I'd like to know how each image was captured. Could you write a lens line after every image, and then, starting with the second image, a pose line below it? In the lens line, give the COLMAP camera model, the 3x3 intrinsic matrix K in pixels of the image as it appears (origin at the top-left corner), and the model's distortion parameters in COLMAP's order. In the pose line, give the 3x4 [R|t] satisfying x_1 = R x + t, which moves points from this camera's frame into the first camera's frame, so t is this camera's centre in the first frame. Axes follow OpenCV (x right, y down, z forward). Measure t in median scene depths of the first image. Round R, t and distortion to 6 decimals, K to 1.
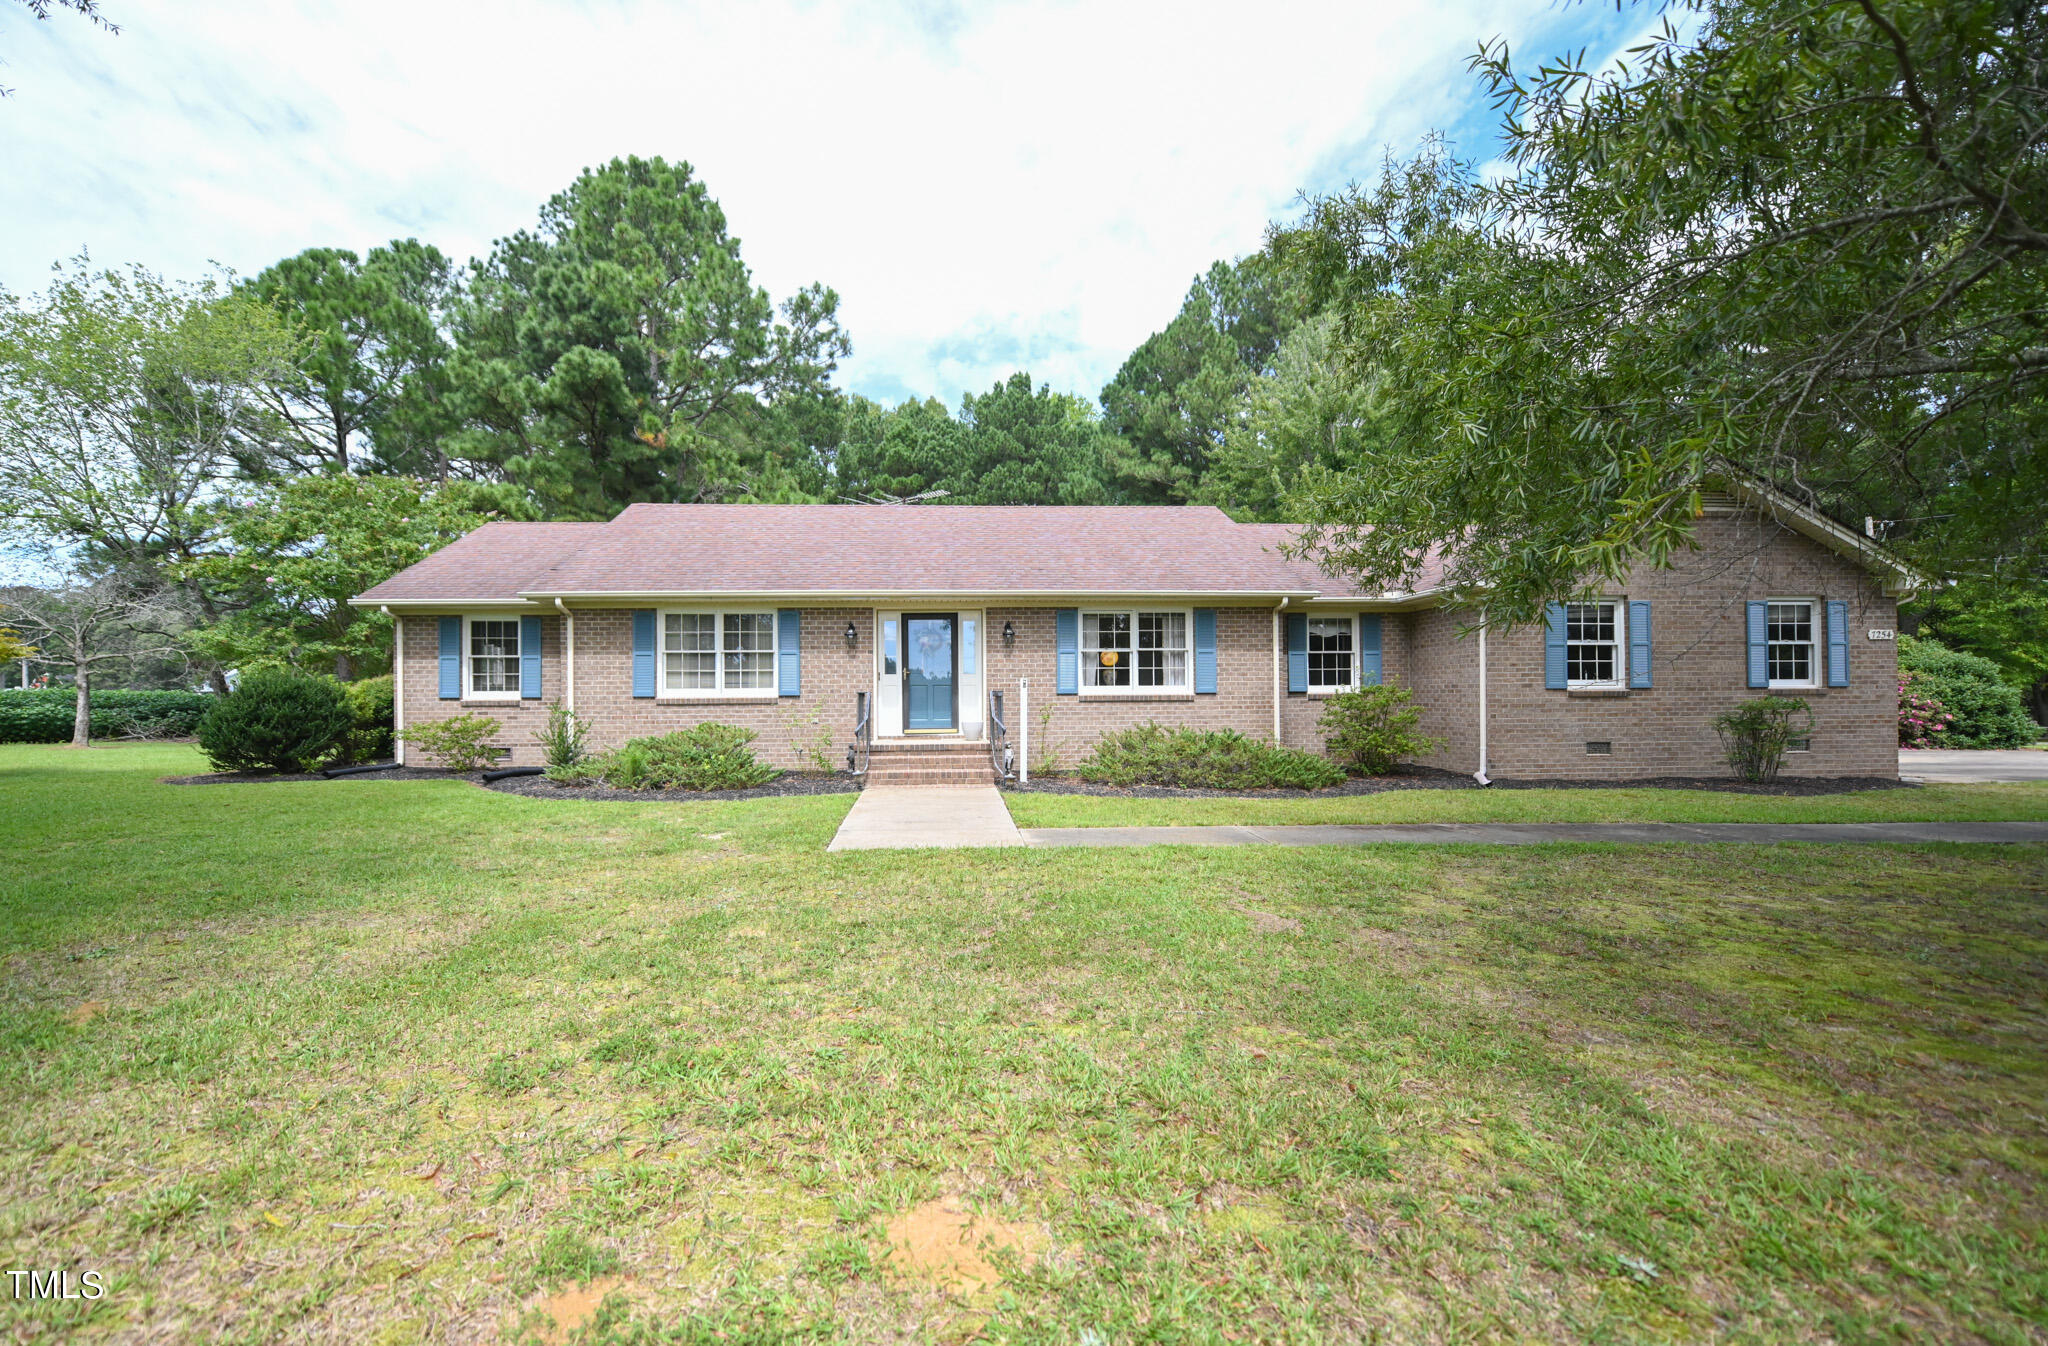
lens RADIAL K [[893.9, 0, 1023.8], [0, 893.9, 692.1], [0, 0, 1]] dist [-0.002892, -0.000149]
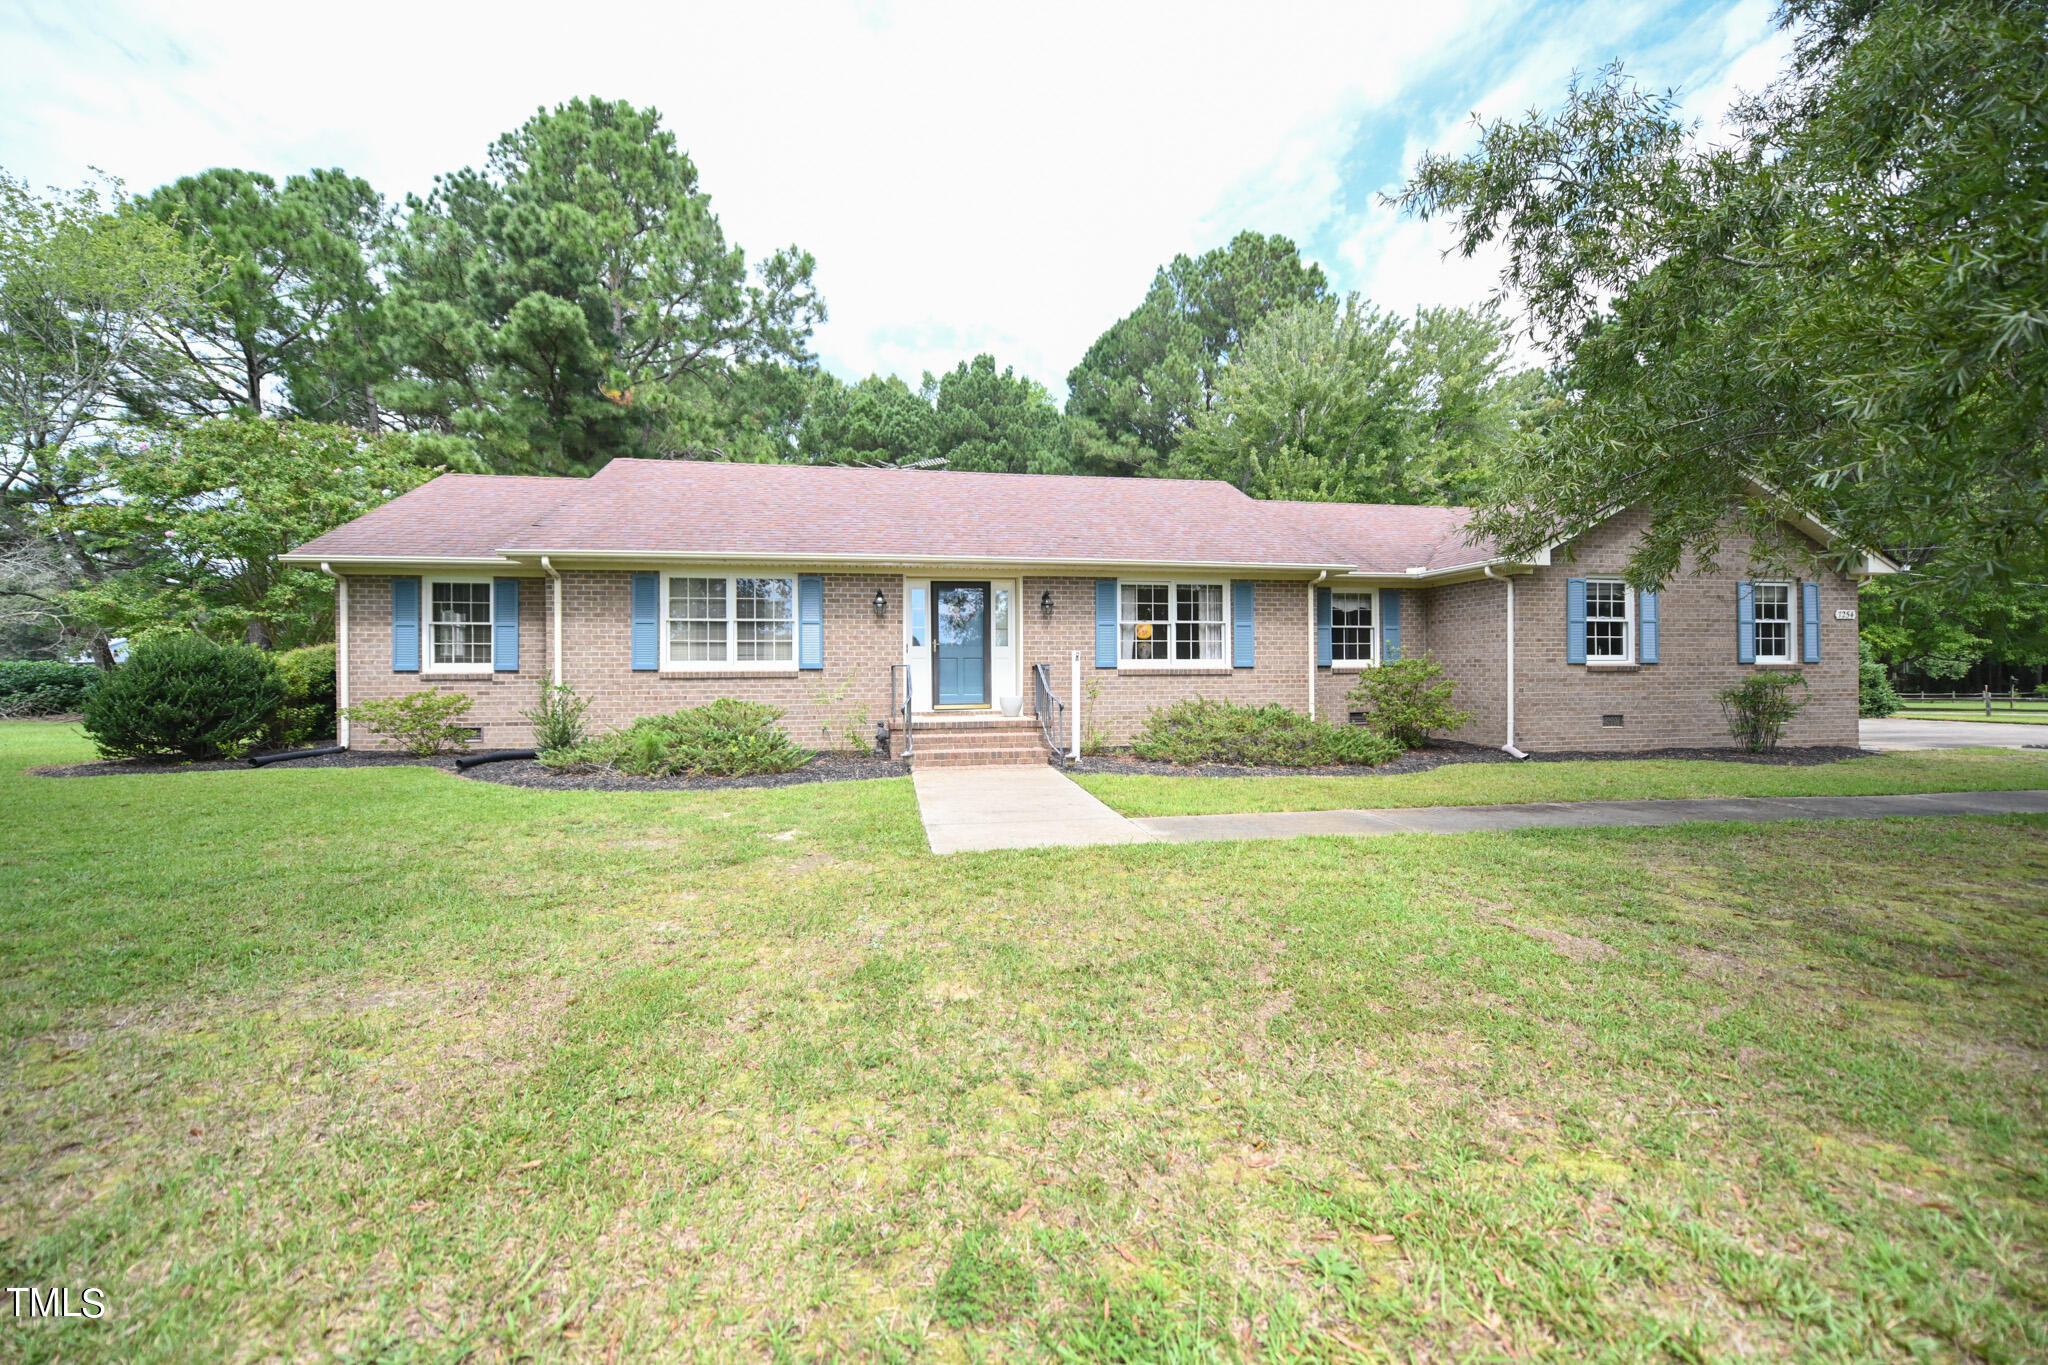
lens RADIAL K [[808.2, 0, 1023.1], [0, 808.2, 669.6], [0, 0, 1]] dist [-0.006886, 0.000046]
pose [[0.991928, 0.001889, 0.126785, -0.116608], [-0.002499, 0.999986, 0.004657, 0.000285], [-0.126775, -0.004936, 0.991919, 0.116432]]
